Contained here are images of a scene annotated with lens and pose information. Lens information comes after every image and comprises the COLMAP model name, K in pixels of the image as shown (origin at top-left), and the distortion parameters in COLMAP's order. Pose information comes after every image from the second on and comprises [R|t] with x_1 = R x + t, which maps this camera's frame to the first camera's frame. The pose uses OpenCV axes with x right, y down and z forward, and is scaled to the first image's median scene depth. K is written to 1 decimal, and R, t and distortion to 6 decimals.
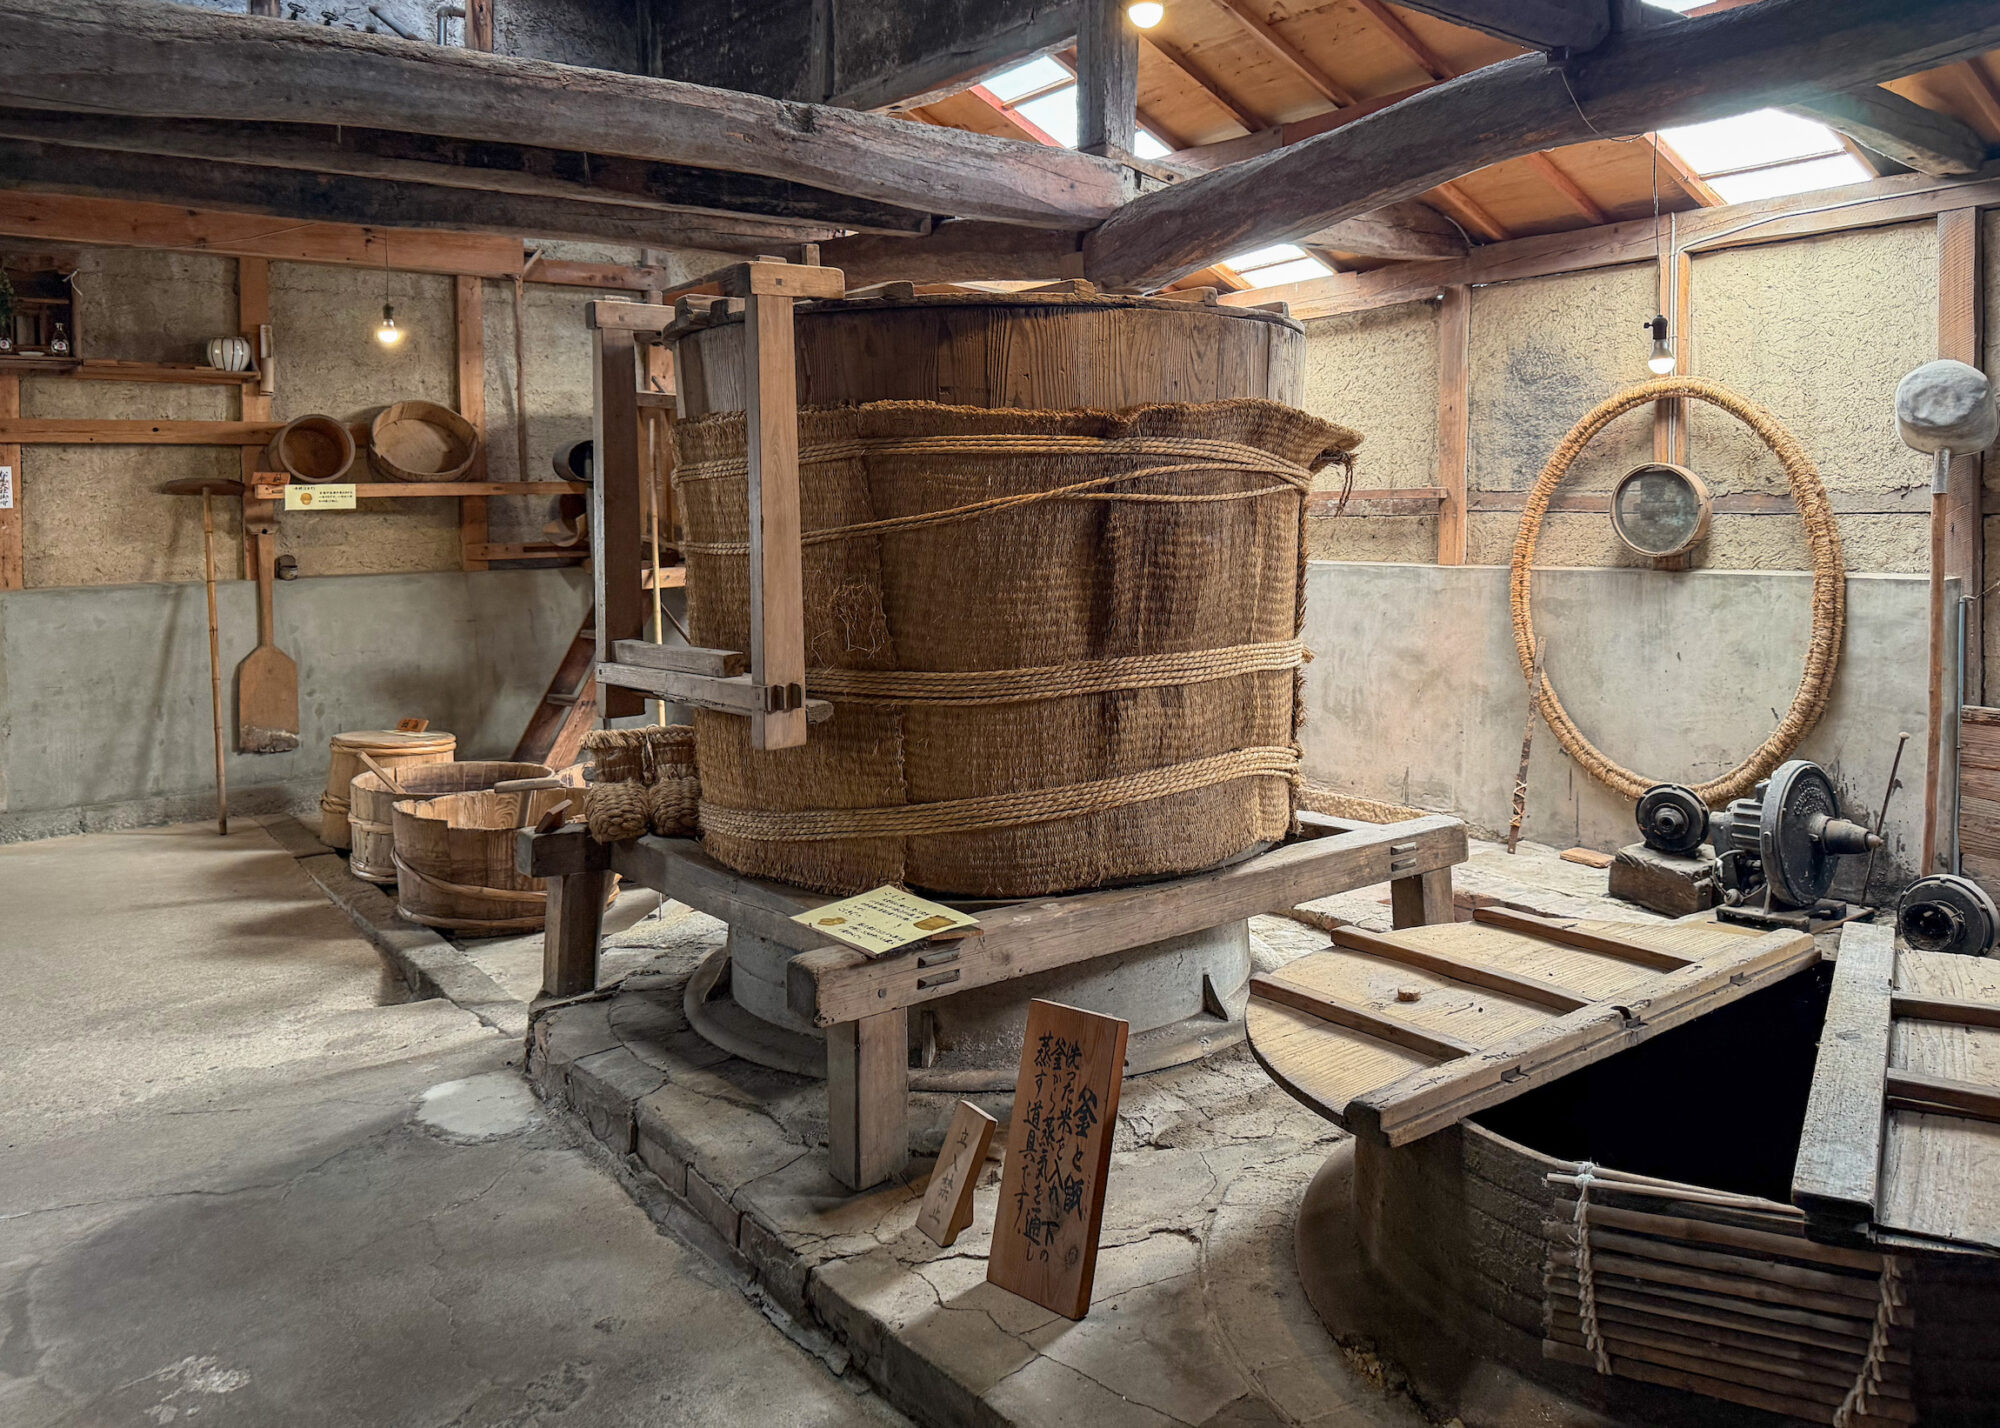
lens RADIAL K [[1575.2, 0, 1190.0], [0, 1575.2, 535.9], [0, 0, 1]] dist [0.072827, -0.060981]
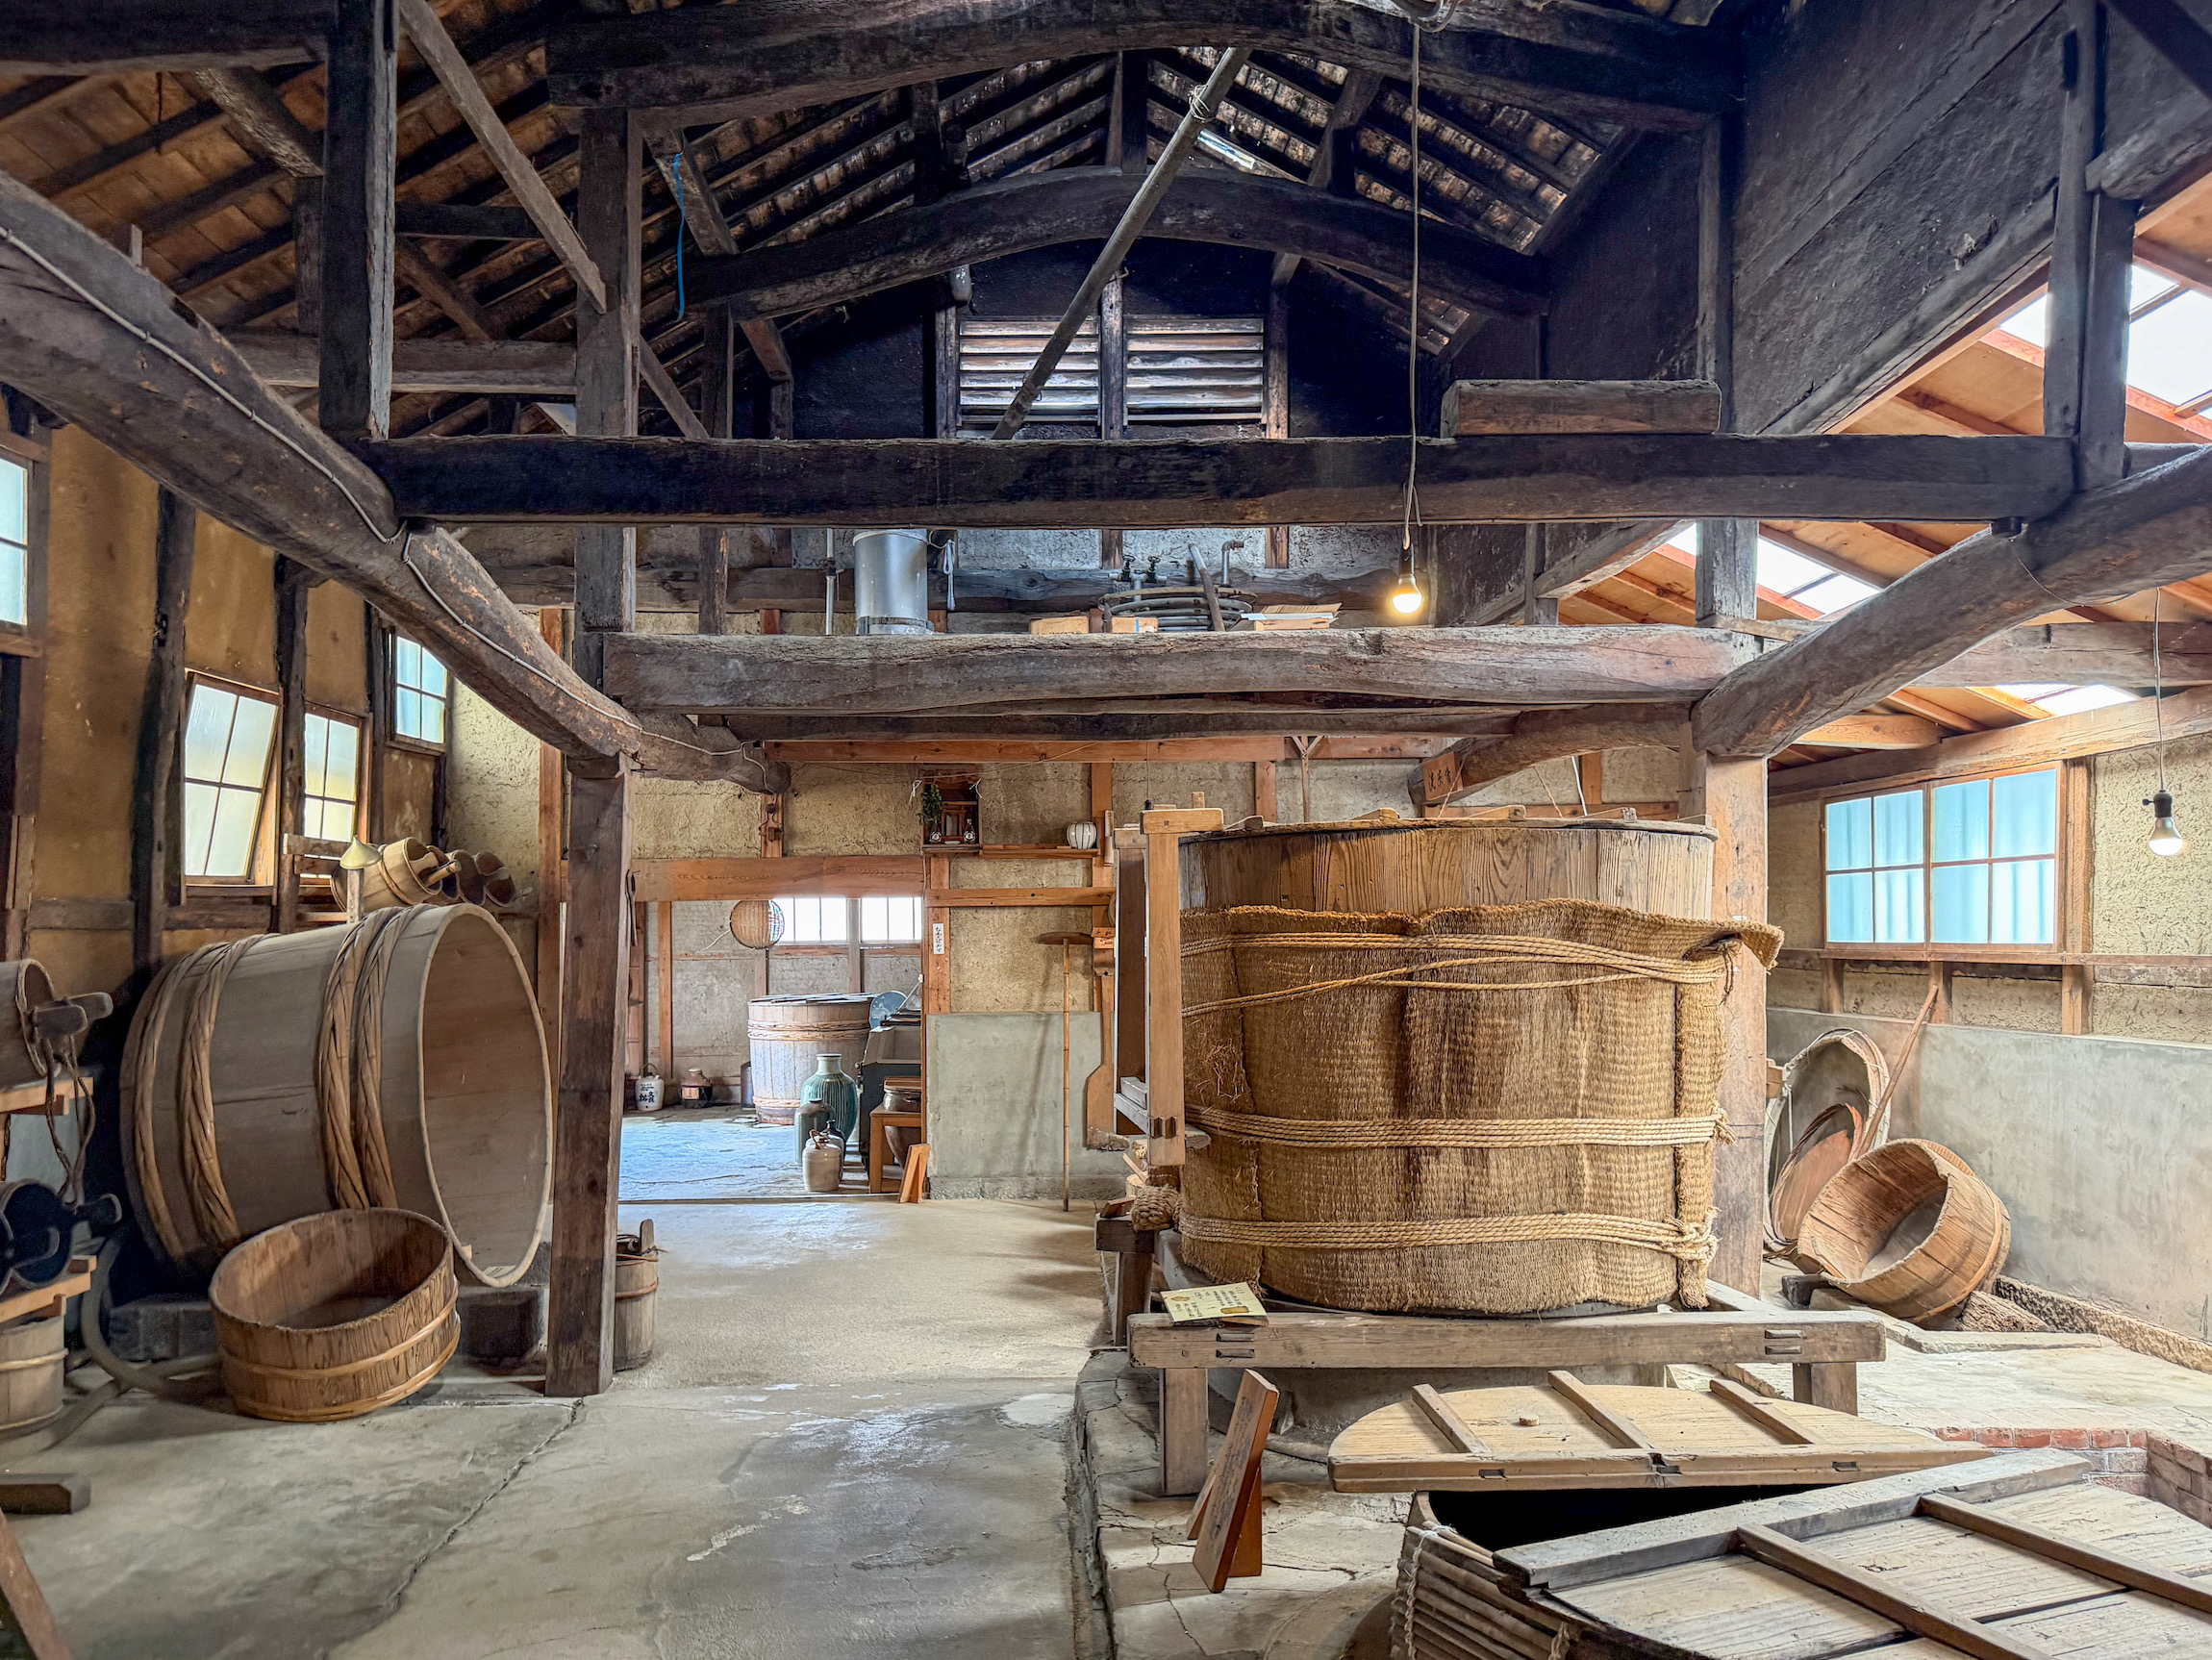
lens RADIAL K [[1818.7, 0, 1102.8], [0, 1818.7, 829.1], [0, 0, 1]] dist [-0.000763, -0.039472]
pose [[0.778292, -0.021558, -0.627532, 0.582795], [-0.024273, 0.997630, -0.064376, -0.043492], [0.627433, 0.065336, 0.775925, -0.216053]]
